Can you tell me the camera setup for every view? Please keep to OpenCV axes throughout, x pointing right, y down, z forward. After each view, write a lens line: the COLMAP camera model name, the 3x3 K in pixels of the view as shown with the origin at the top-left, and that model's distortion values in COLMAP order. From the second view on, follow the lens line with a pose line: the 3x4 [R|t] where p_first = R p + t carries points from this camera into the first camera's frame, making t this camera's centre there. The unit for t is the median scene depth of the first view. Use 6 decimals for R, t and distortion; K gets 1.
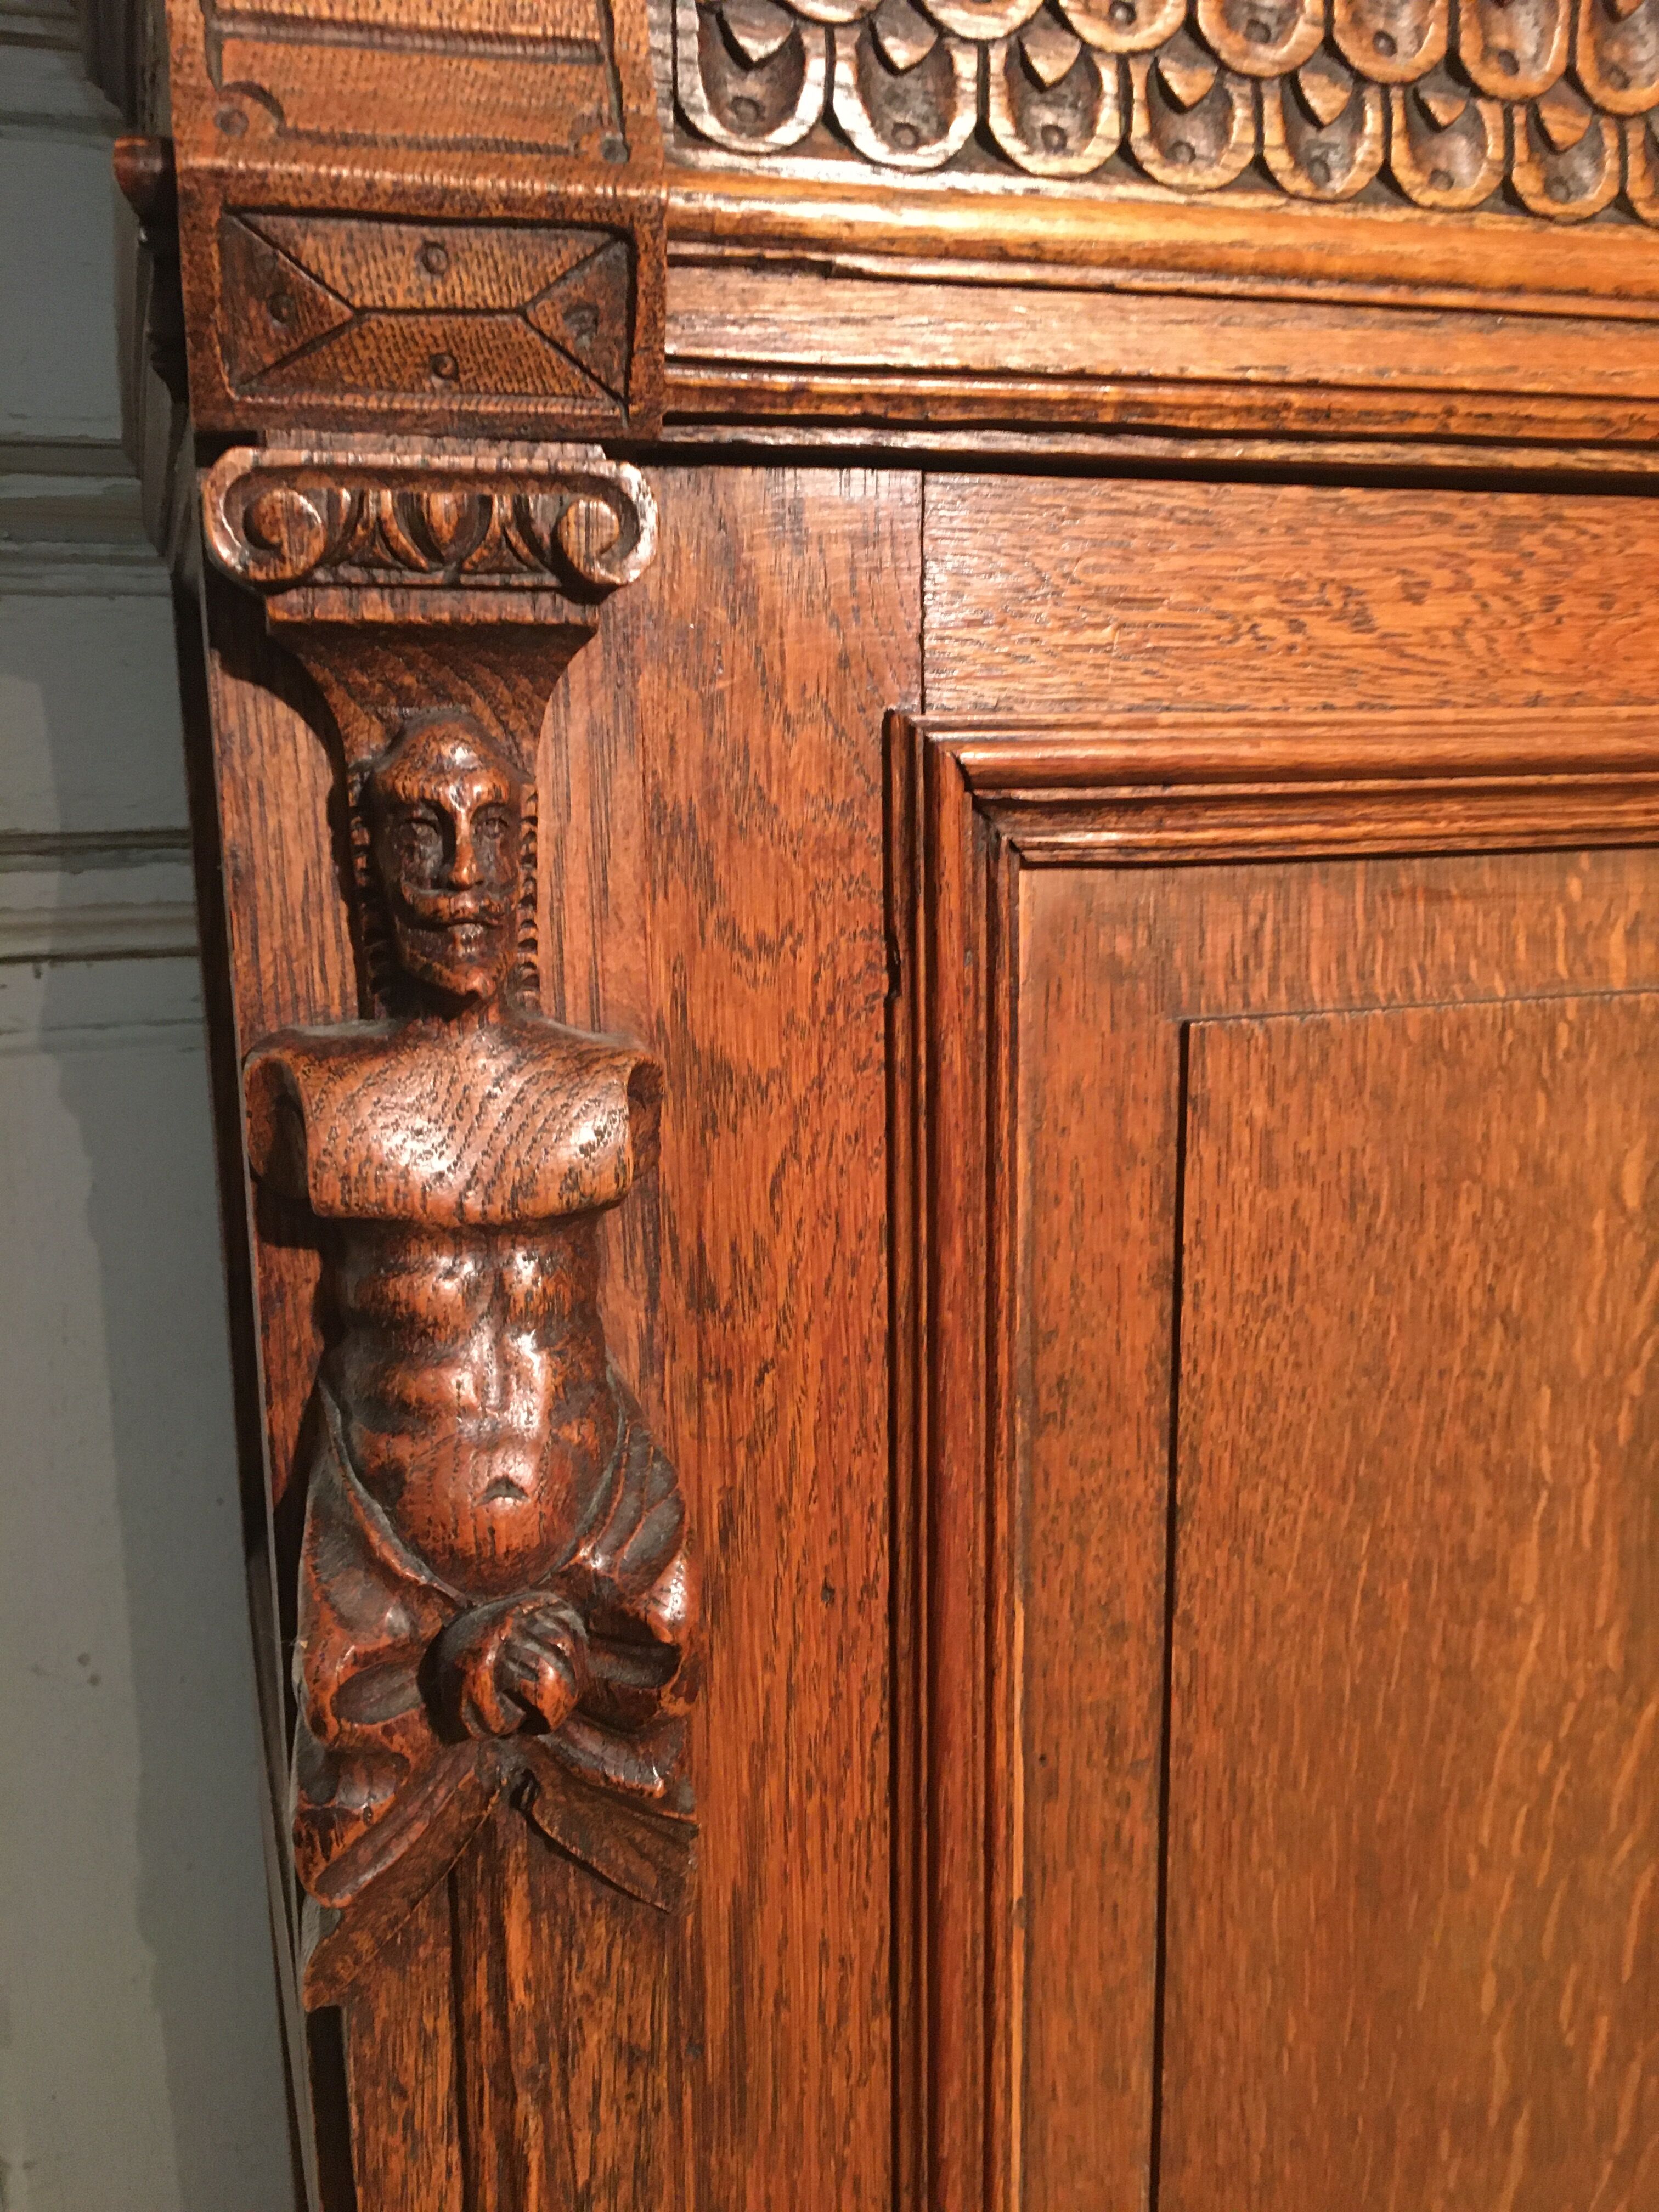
lens RADIAL K [[1893.2, 0, 813.0], [0, 1893.2, 1103.5], [0, 0, 1]] dist [0.075780, -0.110349]
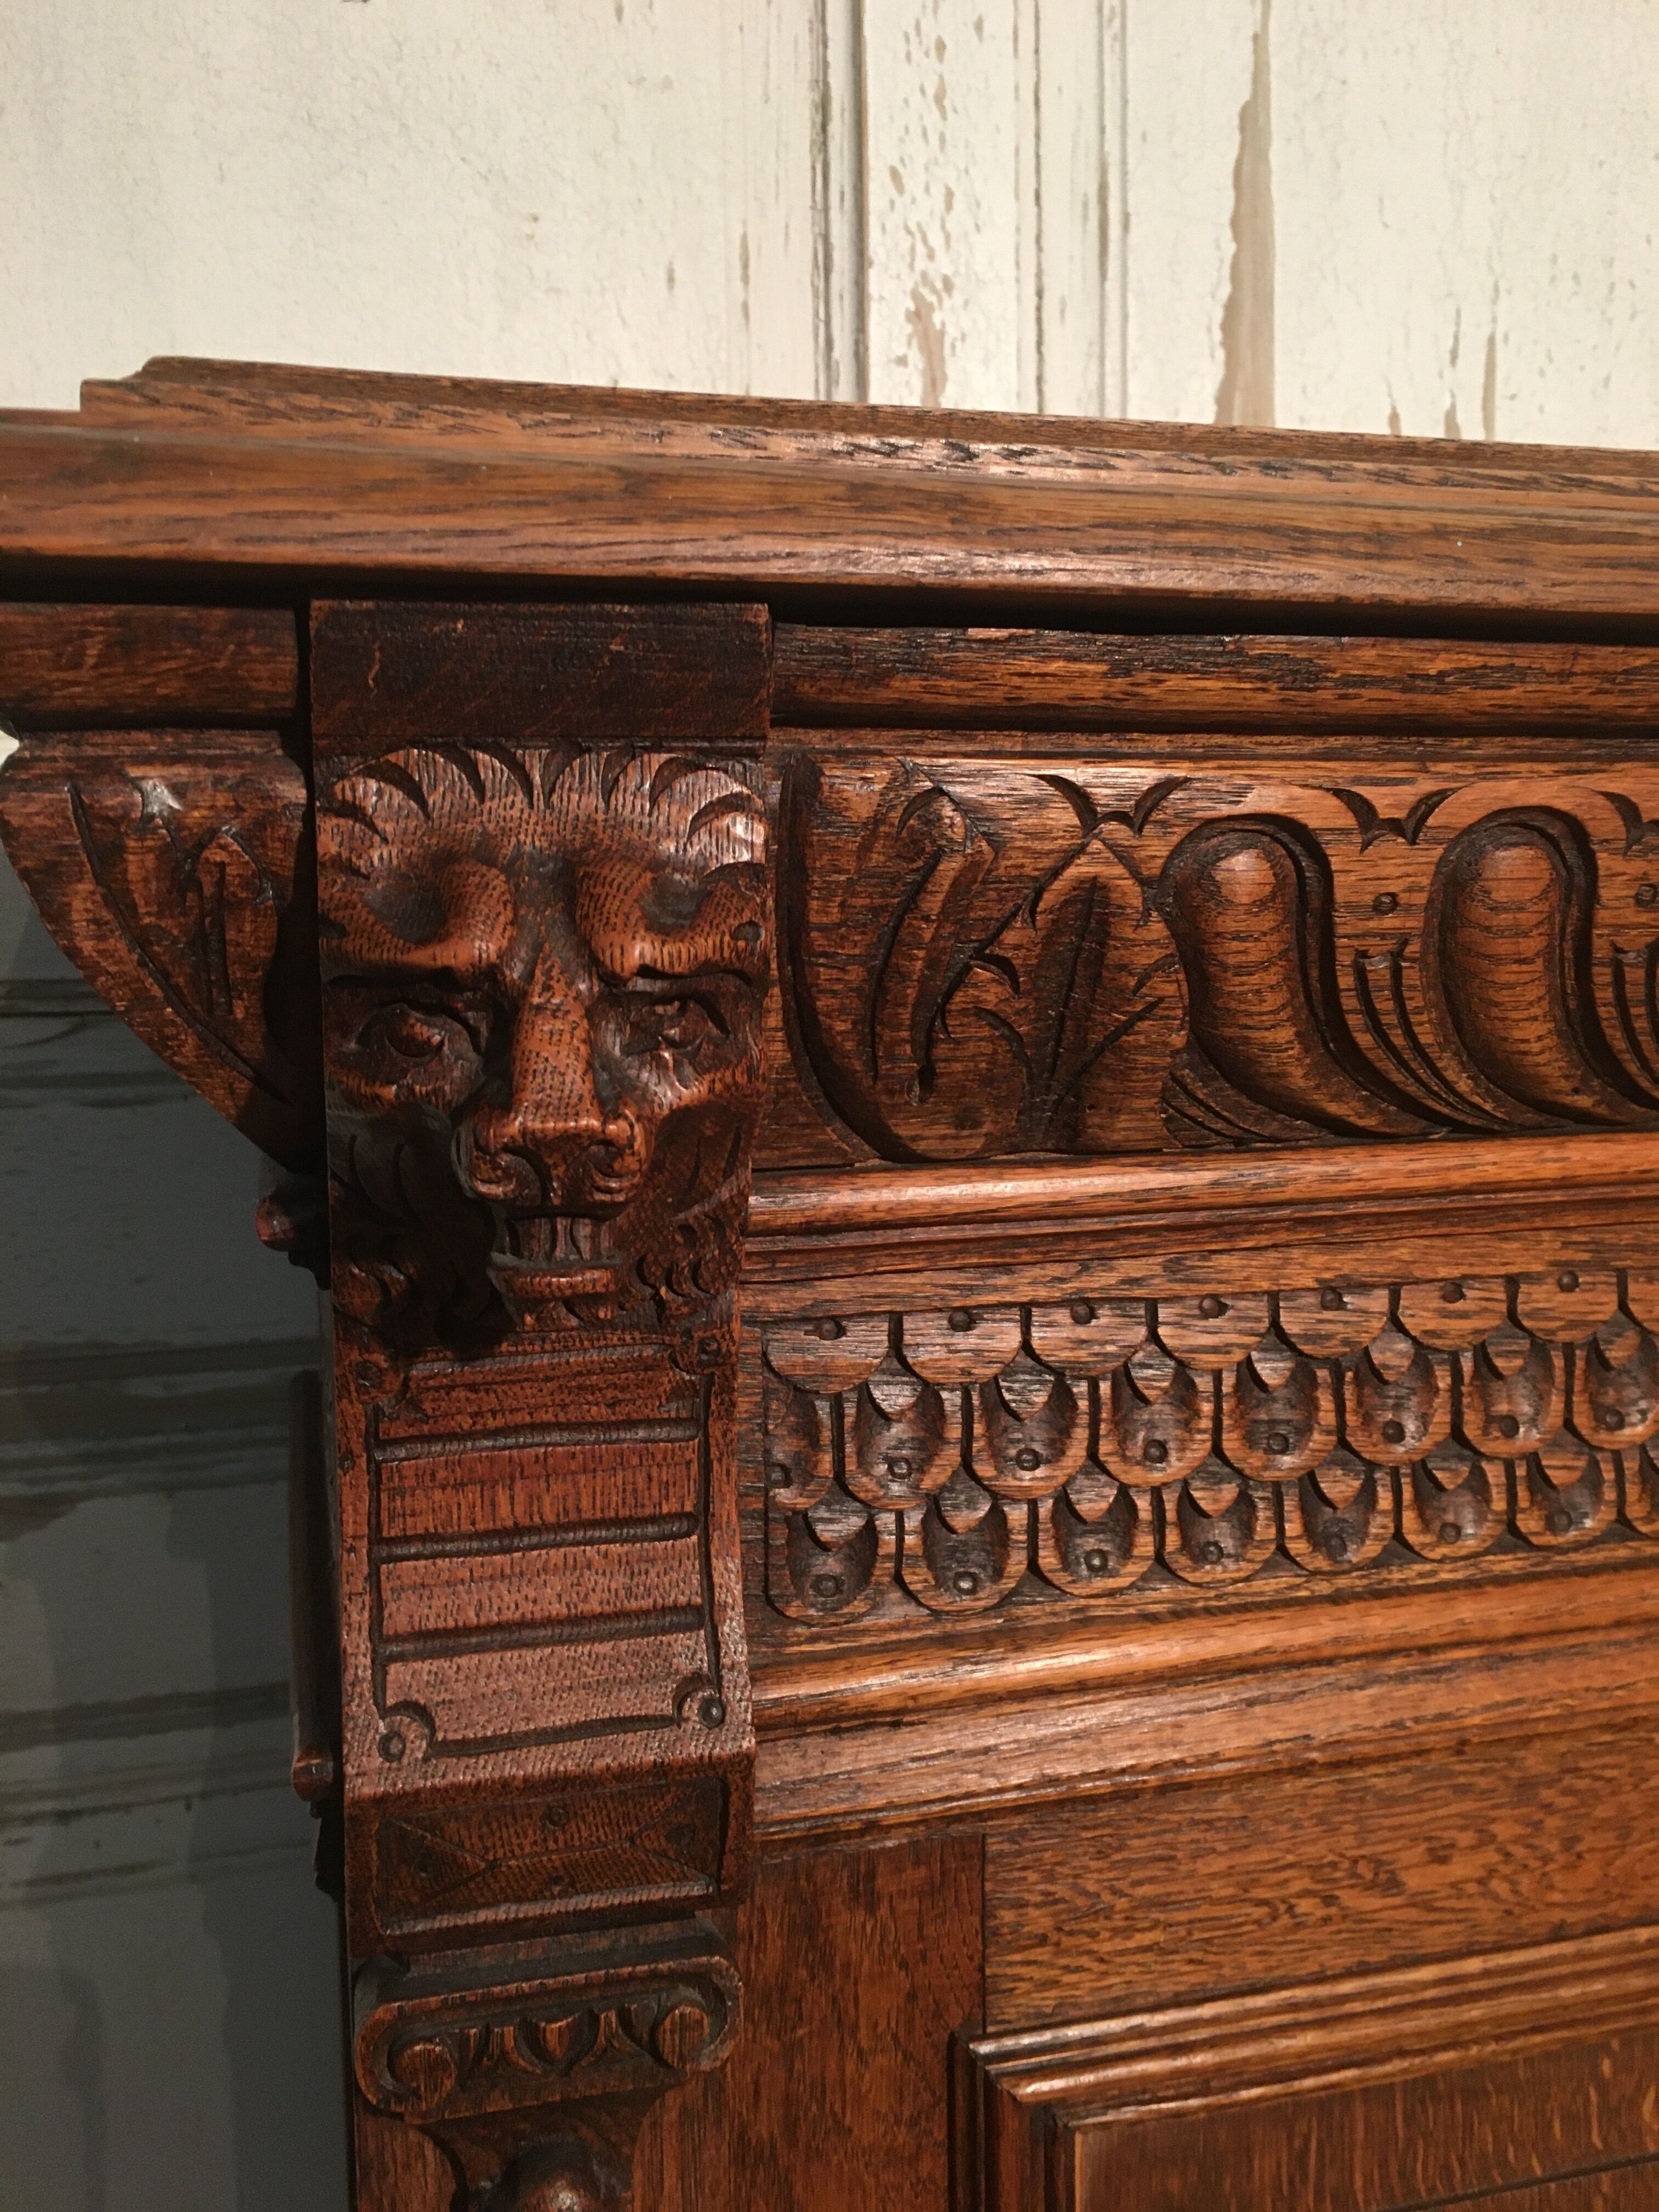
lens RADIAL K [[1893.2, 0, 811.8], [0, 1893.2, 1102.4], [0, 0, 1]] dist [0.075780, -0.110349]
pose [[0.997869, 0.007092, -0.064866, 0.026140], [-0.013105, 0.995604, -0.092746, -0.636909], [0.063923, 0.093398, 0.993575, -0.162993]]
